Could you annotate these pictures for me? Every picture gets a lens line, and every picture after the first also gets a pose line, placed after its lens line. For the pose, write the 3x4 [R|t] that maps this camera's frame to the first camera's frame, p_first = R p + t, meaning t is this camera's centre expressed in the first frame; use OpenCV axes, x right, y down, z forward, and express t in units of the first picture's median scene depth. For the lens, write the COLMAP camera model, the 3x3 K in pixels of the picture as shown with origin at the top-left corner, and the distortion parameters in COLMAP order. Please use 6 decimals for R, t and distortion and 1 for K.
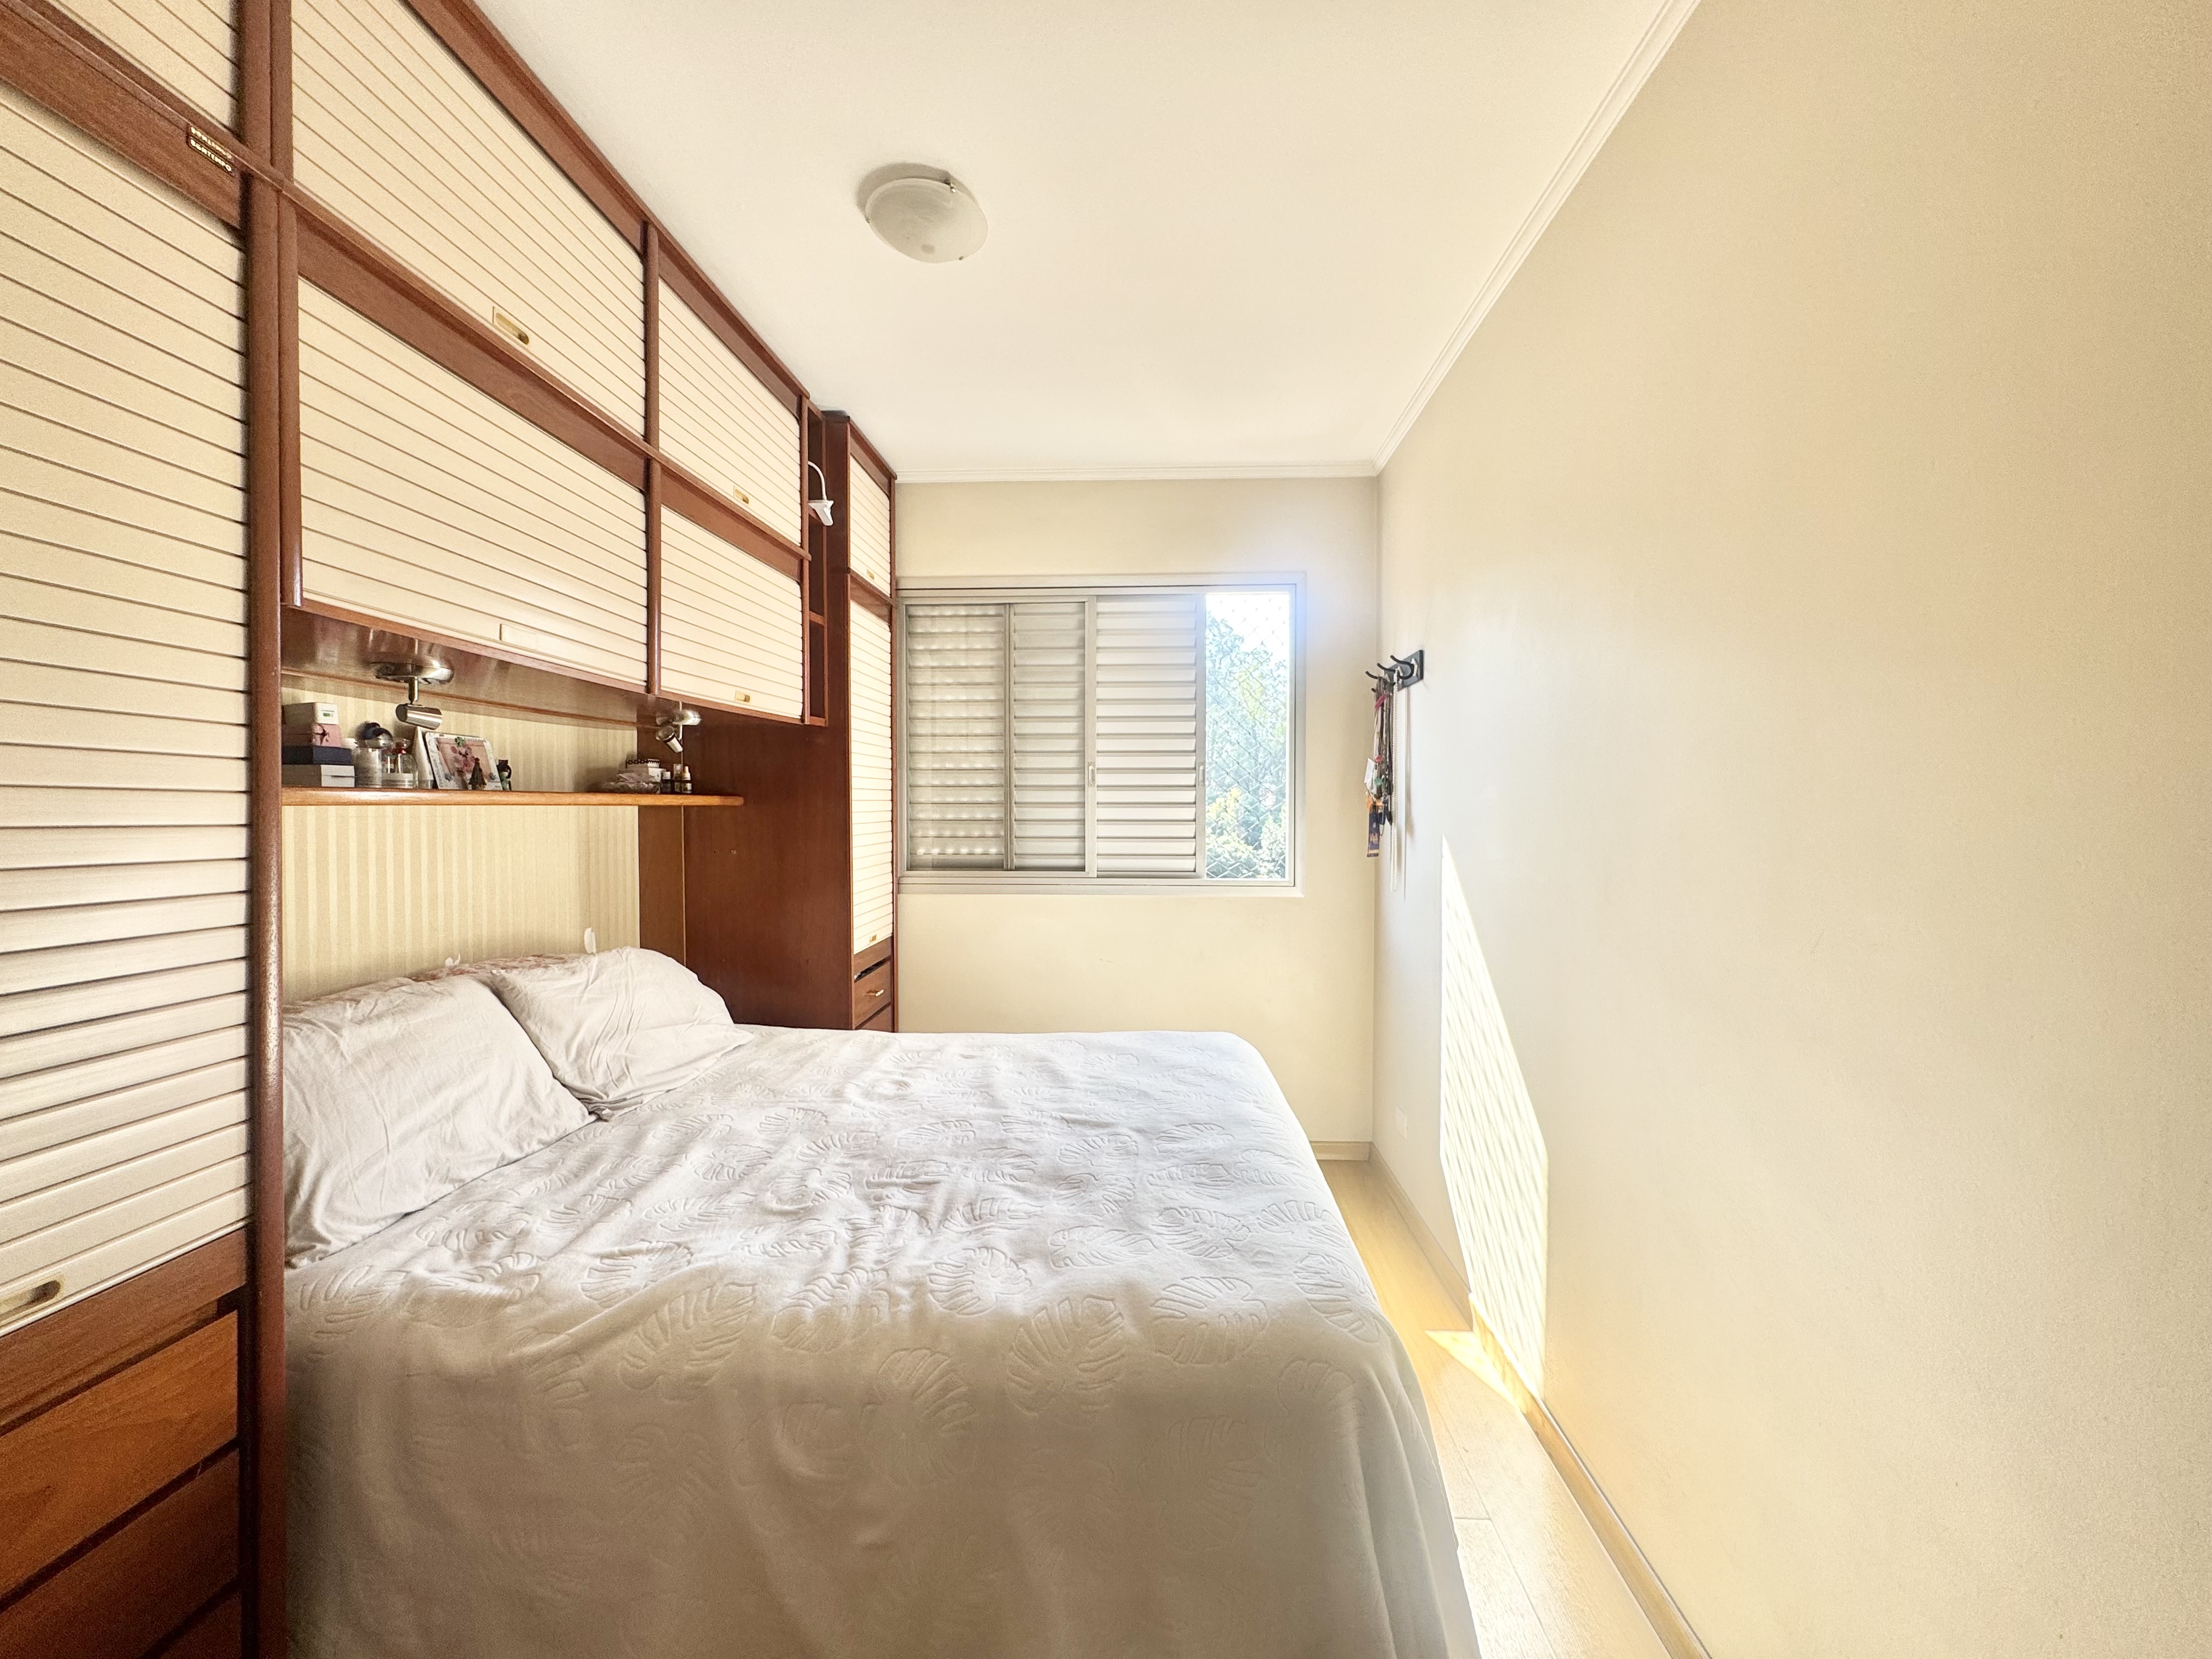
lens RADIAL K [[883.4, 0, 1105.1], [0, 883.4, 825.7], [0, 0, 1]] dist [-0.000470, 0.000505]
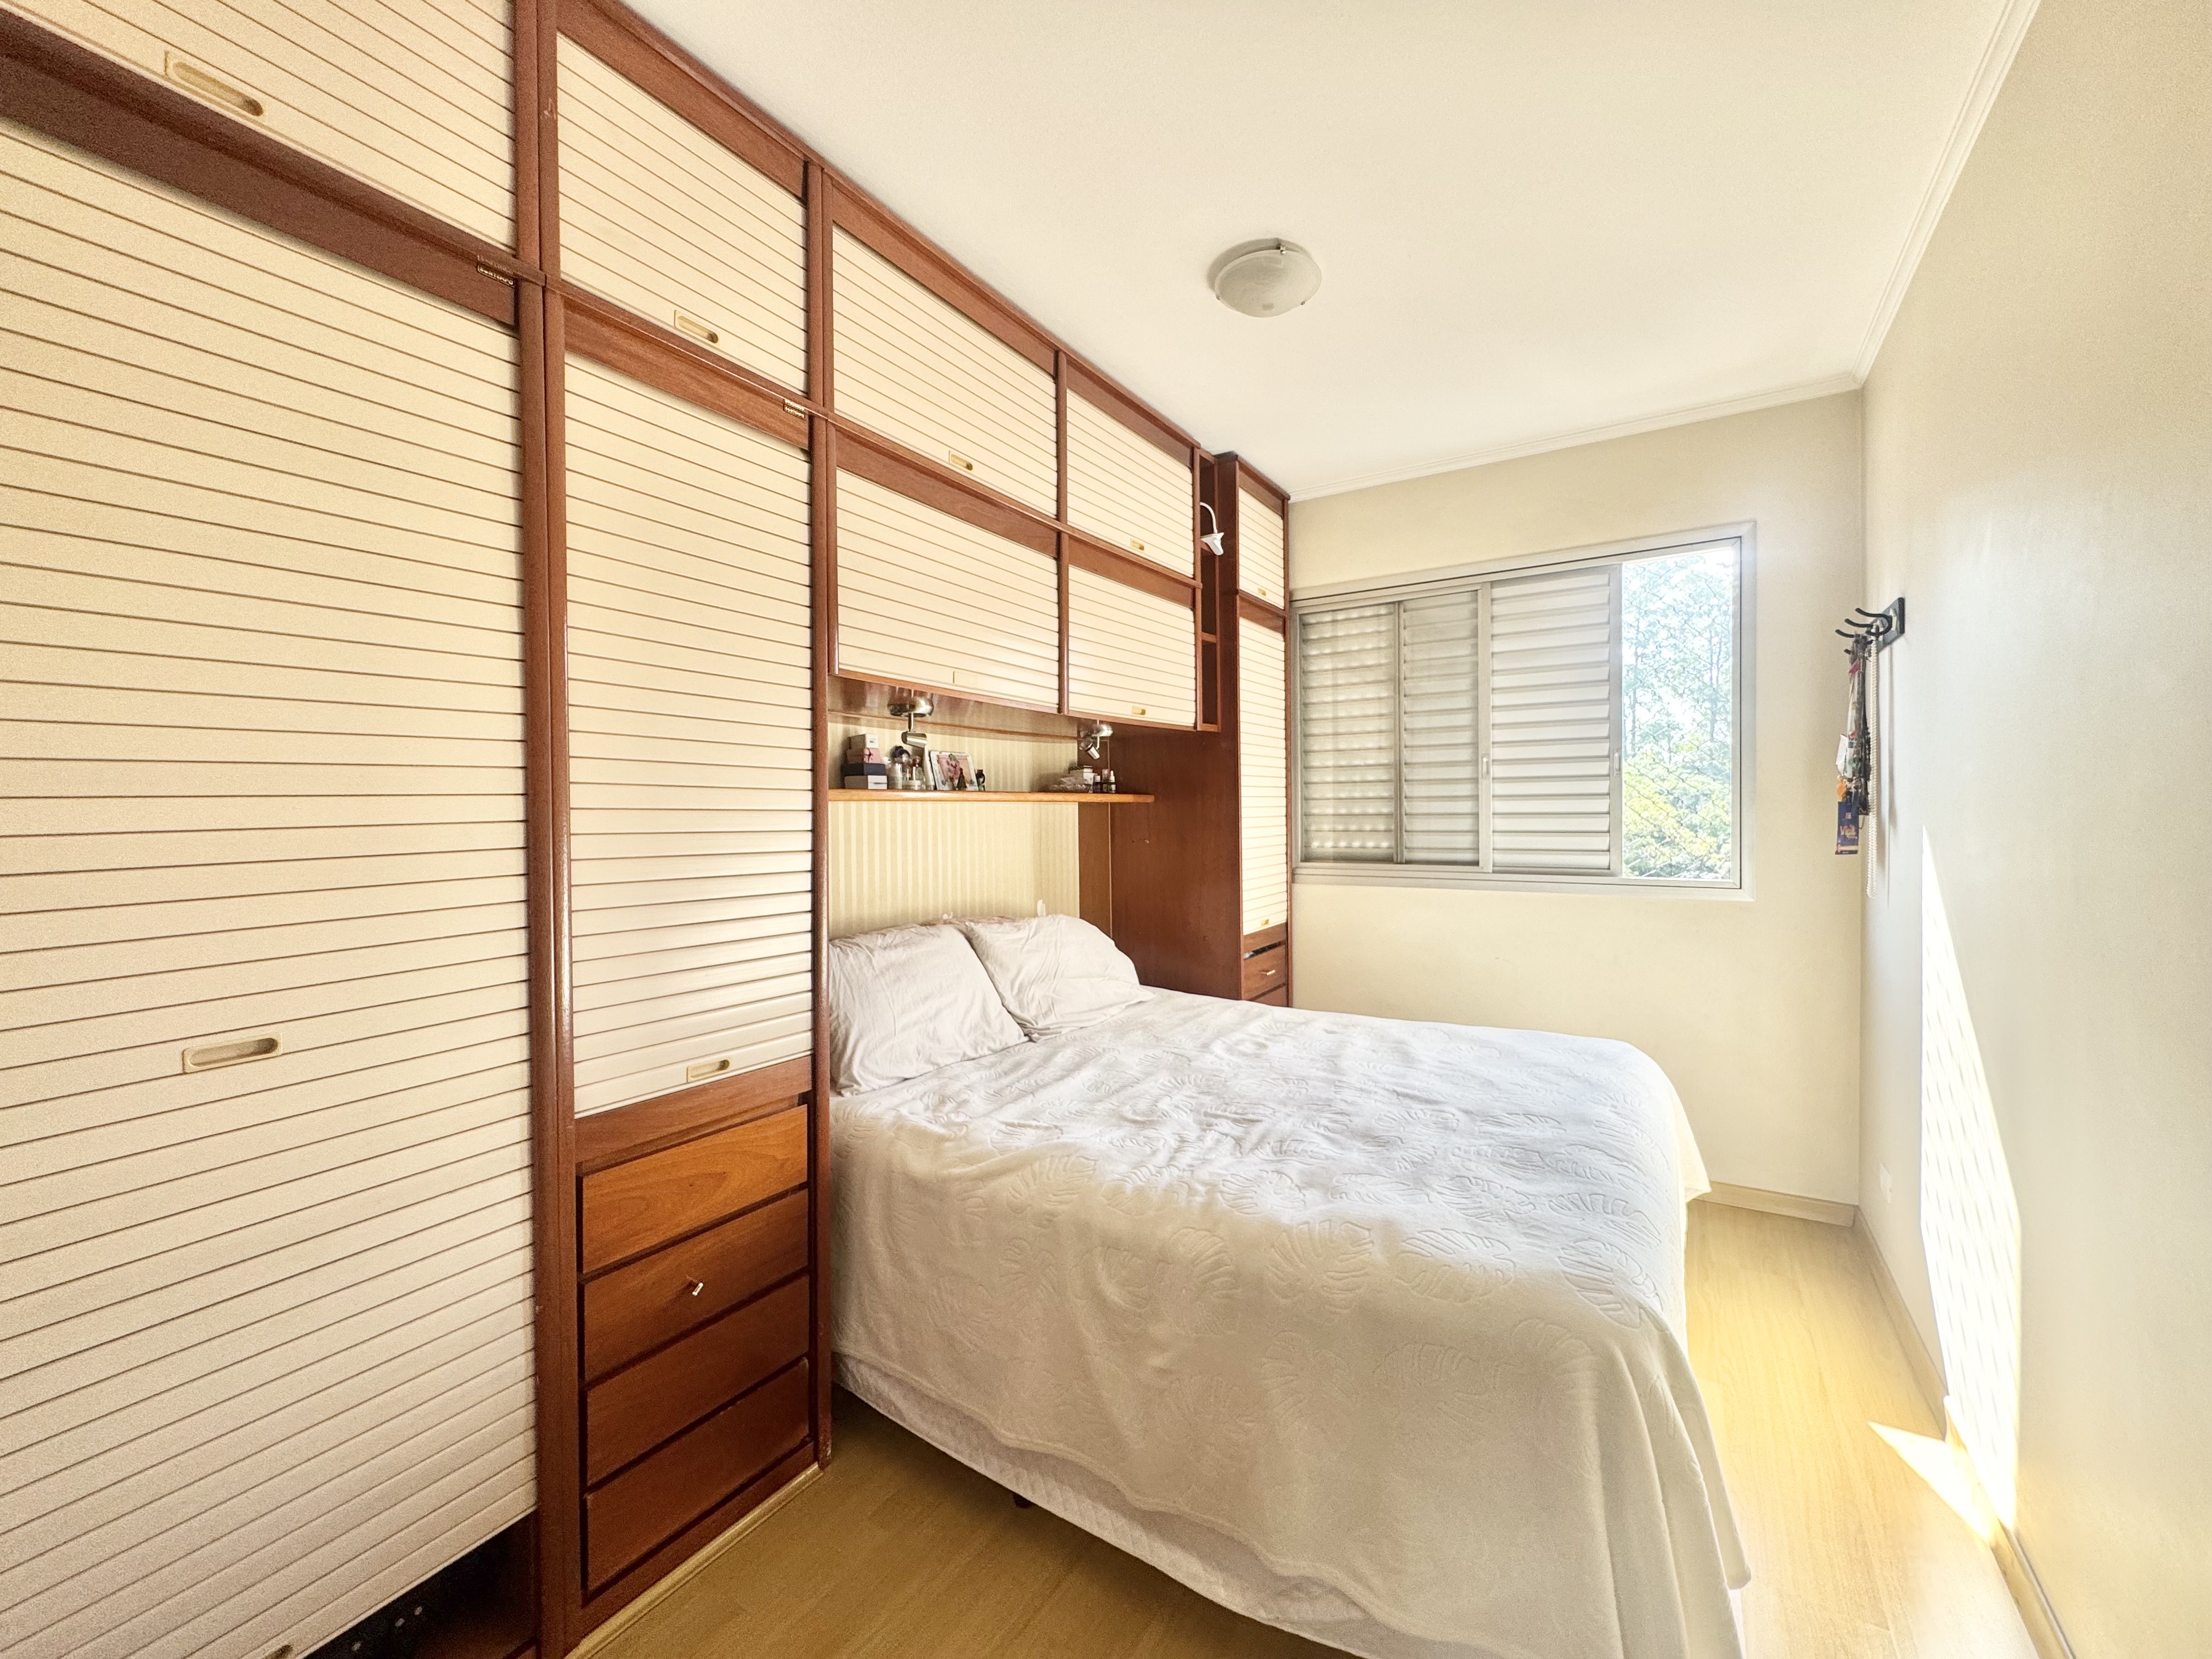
lens RADIAL K [[883.4, 0, 1105.1], [0, 883.4, 825.7], [0, 0, 1]] dist [-0.000470, 0.000505]
pose [[0.870712, -0.001442, -0.491791, 0.156988], [-0.000234, 0.999994, -0.003346, 0.016852], [0.491793, 0.003029, 0.870707, -0.081937]]
